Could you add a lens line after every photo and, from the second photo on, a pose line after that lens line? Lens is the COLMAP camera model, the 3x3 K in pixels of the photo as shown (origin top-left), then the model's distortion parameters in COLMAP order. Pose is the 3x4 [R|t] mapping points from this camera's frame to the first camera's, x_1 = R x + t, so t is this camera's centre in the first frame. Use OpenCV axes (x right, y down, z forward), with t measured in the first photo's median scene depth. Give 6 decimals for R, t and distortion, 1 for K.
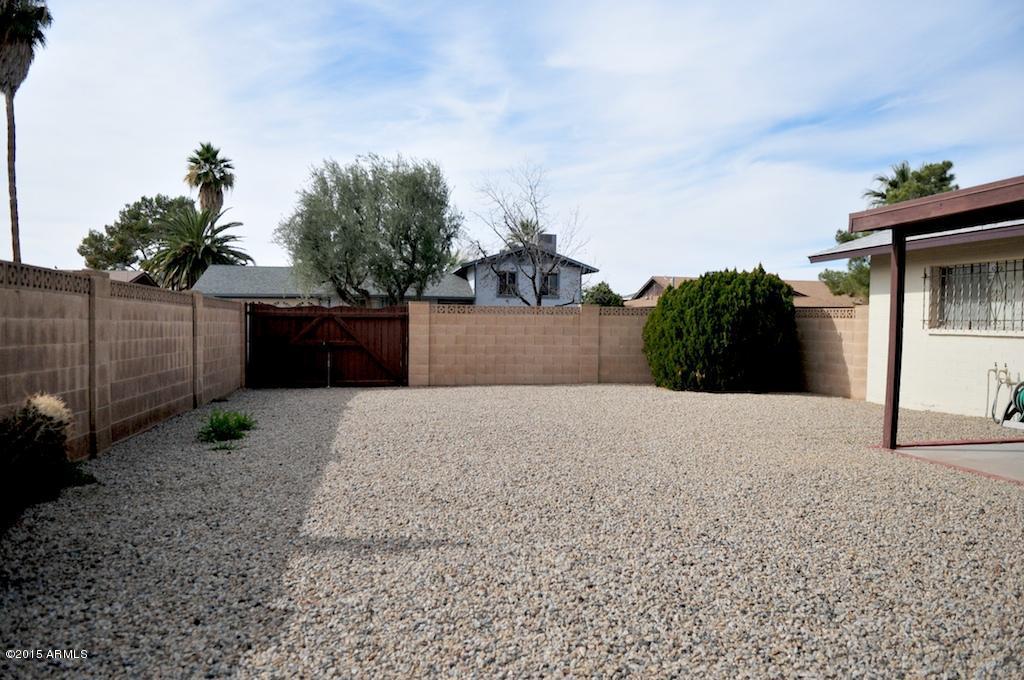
lens RADIAL K [[762.7, 0, 512.7], [0, 762.7, 346.8], [0, 0, 1]] dist [-0.022384, -0.033392]
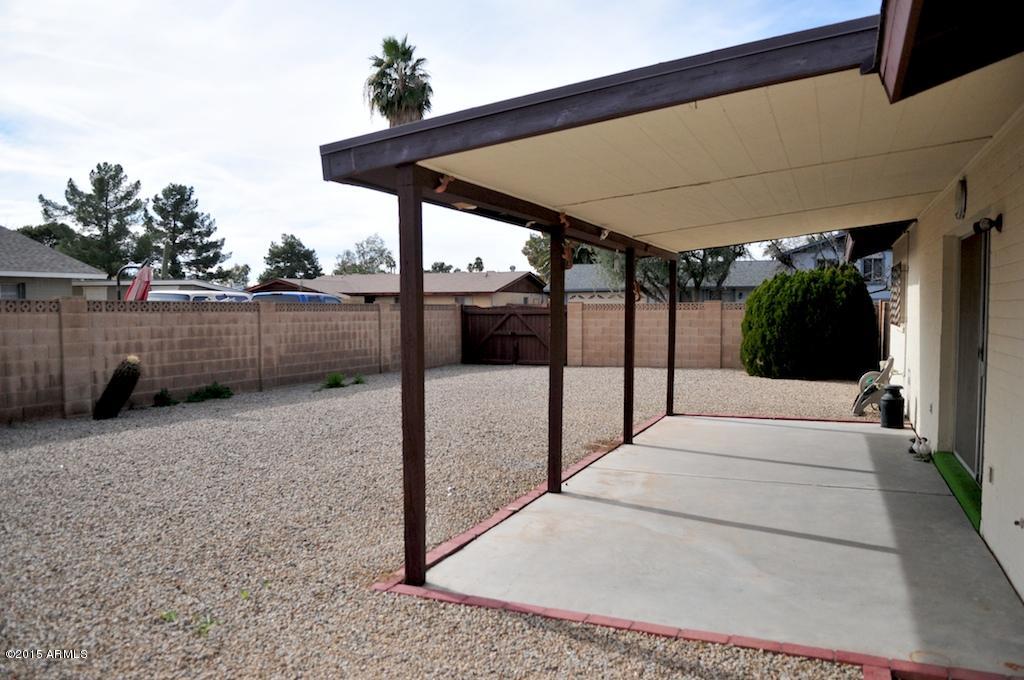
lens RADIAL K [[762.7, 0, 512.7], [0, 762.7, 346.8], [0, 0, 1]] dist [-0.022384, -0.033392]
pose [[0.833726, 0.015030, -0.551974, 0.503827], [-0.003802, 0.999762, 0.021480, -0.008729], [0.552165, -0.015810, 0.833585, -0.146809]]
